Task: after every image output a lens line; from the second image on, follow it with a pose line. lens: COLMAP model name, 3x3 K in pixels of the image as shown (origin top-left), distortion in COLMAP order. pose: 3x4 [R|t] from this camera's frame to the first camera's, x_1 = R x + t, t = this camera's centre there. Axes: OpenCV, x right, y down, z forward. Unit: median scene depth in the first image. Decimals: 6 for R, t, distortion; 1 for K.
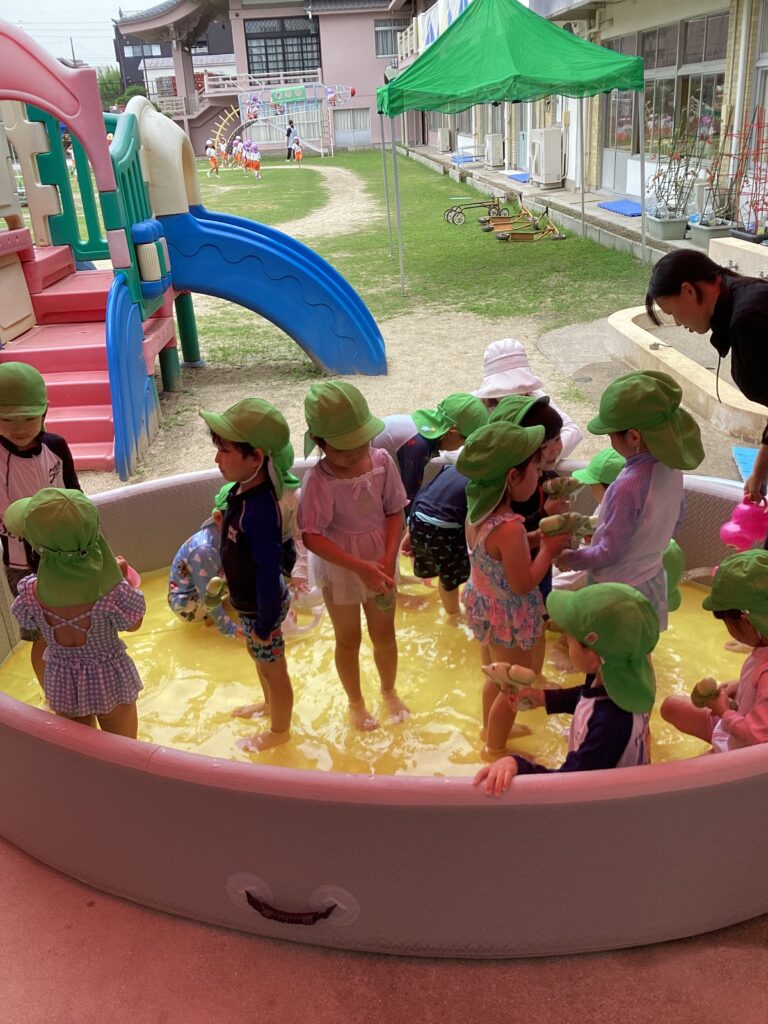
lens RADIAL K [[912.8, 0, 384.0], [0, 912.8, 512.0], [0, 0, 1]] dist [0.121851, -0.219252]
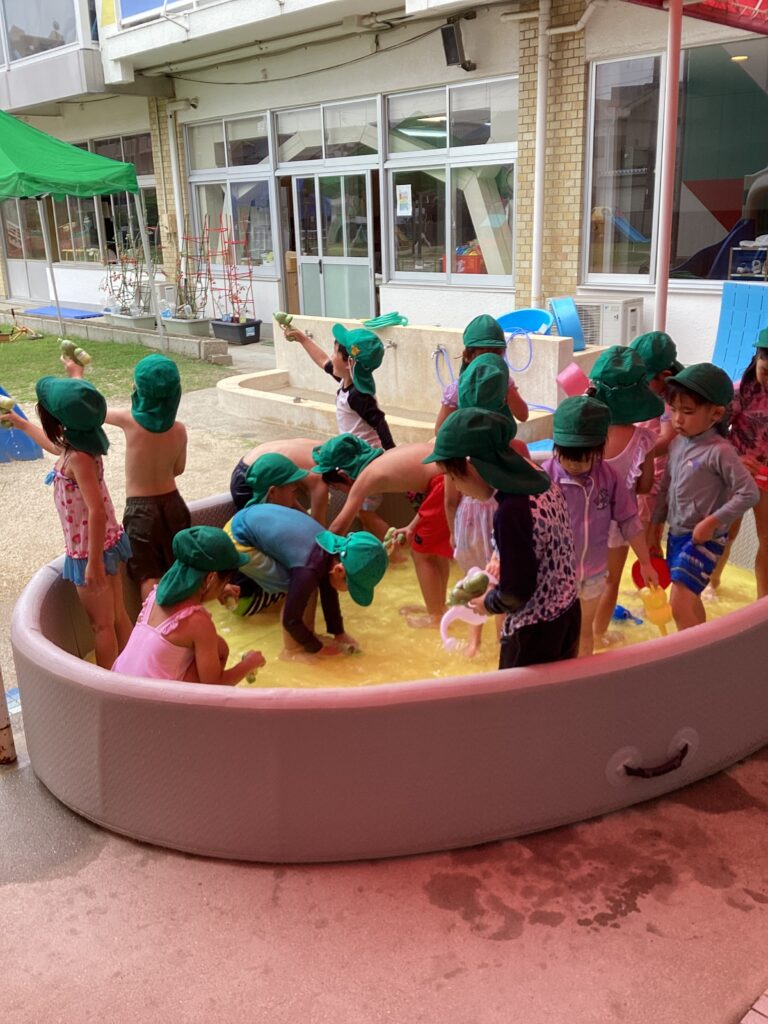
lens RADIAL K [[912.8, 0, 384.0], [0, 912.8, 512.0], [0, 0, 1]] dist [0.121851, -0.219252]
pose [[0.760384, -0.158417, 0.629857, -0.248659], [0.232615, 0.971888, -0.036378, 0.014174], [-0.606388, 0.174175, 0.775859, 0.046365]]
